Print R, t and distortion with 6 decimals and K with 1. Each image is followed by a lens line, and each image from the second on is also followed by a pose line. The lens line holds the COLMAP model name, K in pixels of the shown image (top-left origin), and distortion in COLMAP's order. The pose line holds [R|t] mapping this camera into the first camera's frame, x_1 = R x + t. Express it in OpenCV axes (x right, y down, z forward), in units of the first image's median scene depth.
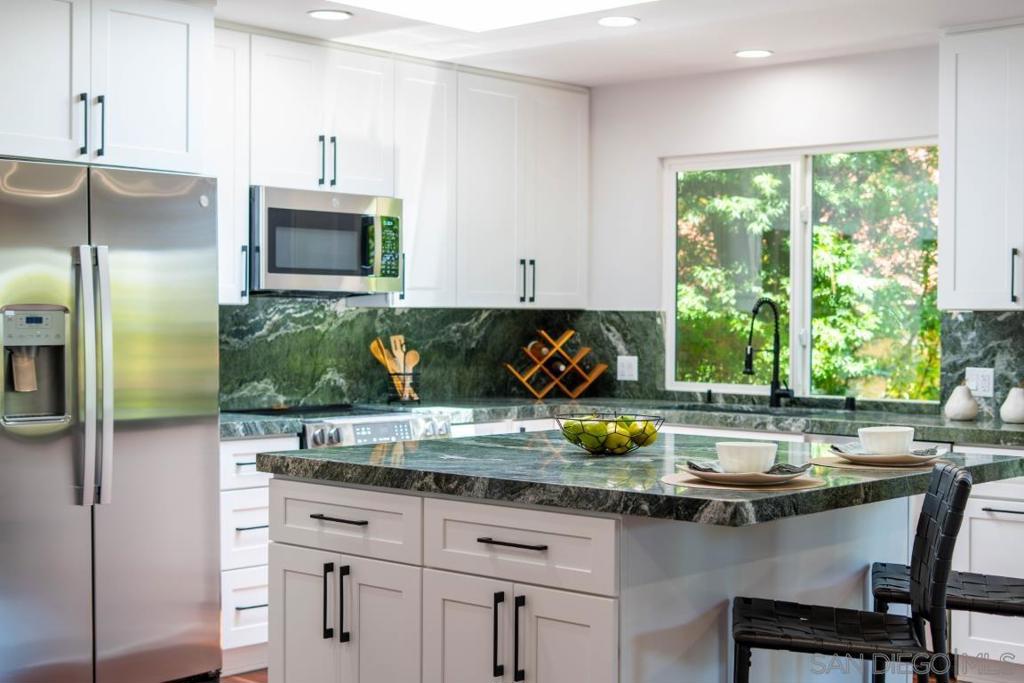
lens RADIAL K [[1474.1, 0, 512.0], [0, 1474.1, 341.5], [0, 0, 1]] dist [0.006566, 0.037289]
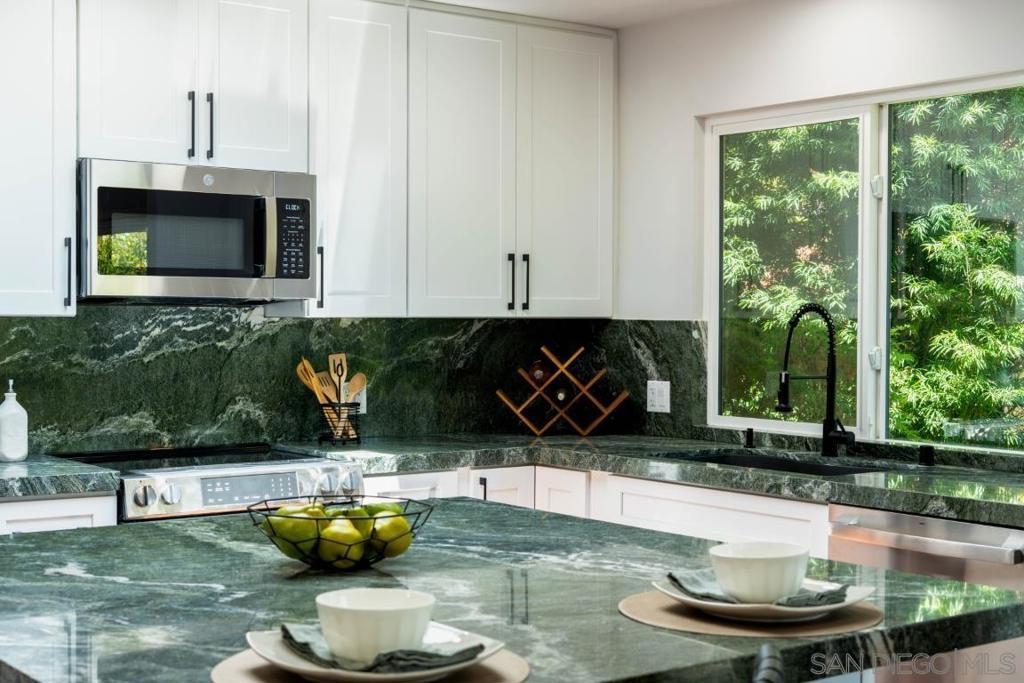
lens RADIAL K [[1474.1, 0, 512.0], [0, 1474.1, 341.5], [0, 0, 1]] dist [0.006566, 0.037289]
pose [[0.981976, 0.001465, -0.188997, 0.159766], [-0.001425, 0.999999, 0.000348, -0.011082], [0.188998, -0.000072, 0.981978, 0.262338]]
